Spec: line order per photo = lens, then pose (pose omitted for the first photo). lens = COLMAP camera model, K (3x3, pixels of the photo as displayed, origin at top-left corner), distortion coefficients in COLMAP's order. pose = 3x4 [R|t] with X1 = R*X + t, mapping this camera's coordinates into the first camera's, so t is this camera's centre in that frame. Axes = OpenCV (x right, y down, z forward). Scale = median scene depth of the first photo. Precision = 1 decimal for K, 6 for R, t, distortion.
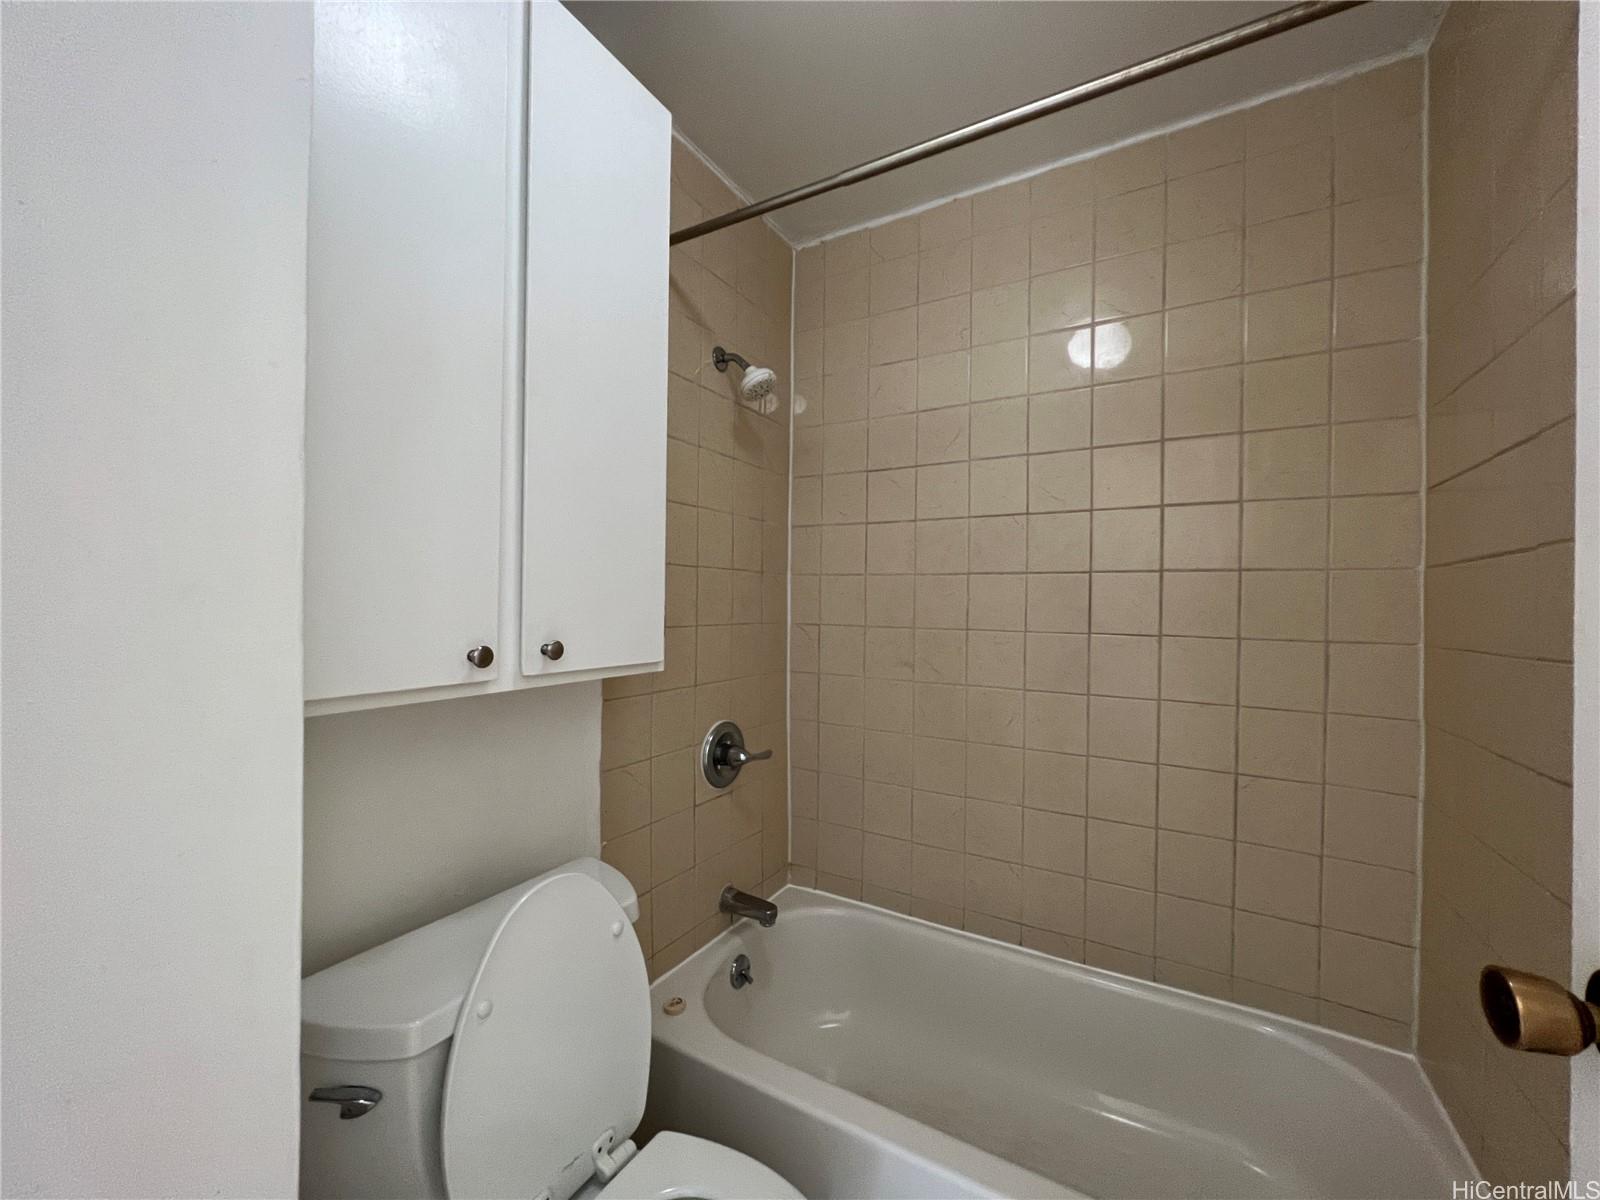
lens RADIAL K [[636.4, 0, 799.1], [0, 636.4, 603.1], [0, 0, 1]] dist [-0.002827, 0.000464]
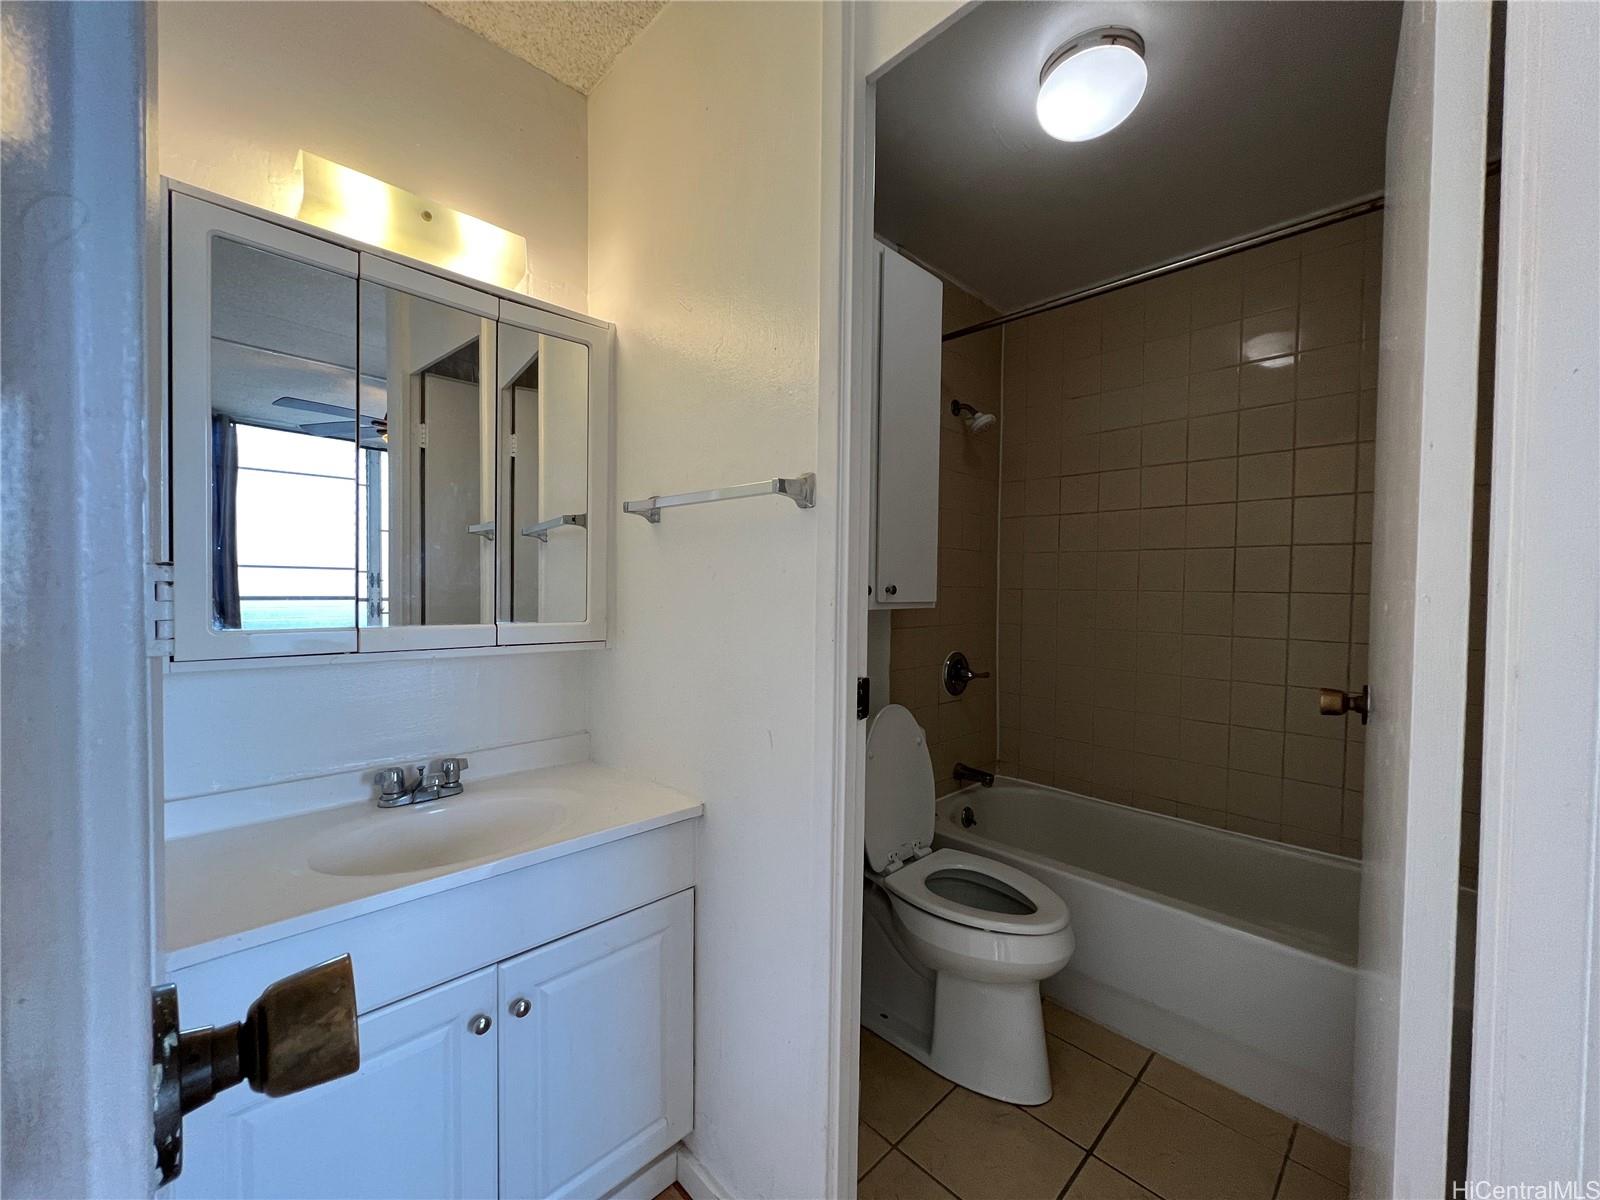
lens RADIAL K [[636.4, 0, 799.0], [0, 636.4, 598.1], [0, 0, 1]] dist [-0.002827, 0.000464]
pose [[0.964236, 0.005926, -0.264977, -0.081895], [-0.001991, 0.999884, 0.015118, 0.040336], [0.265036, -0.014050, 0.964136, -0.546802]]
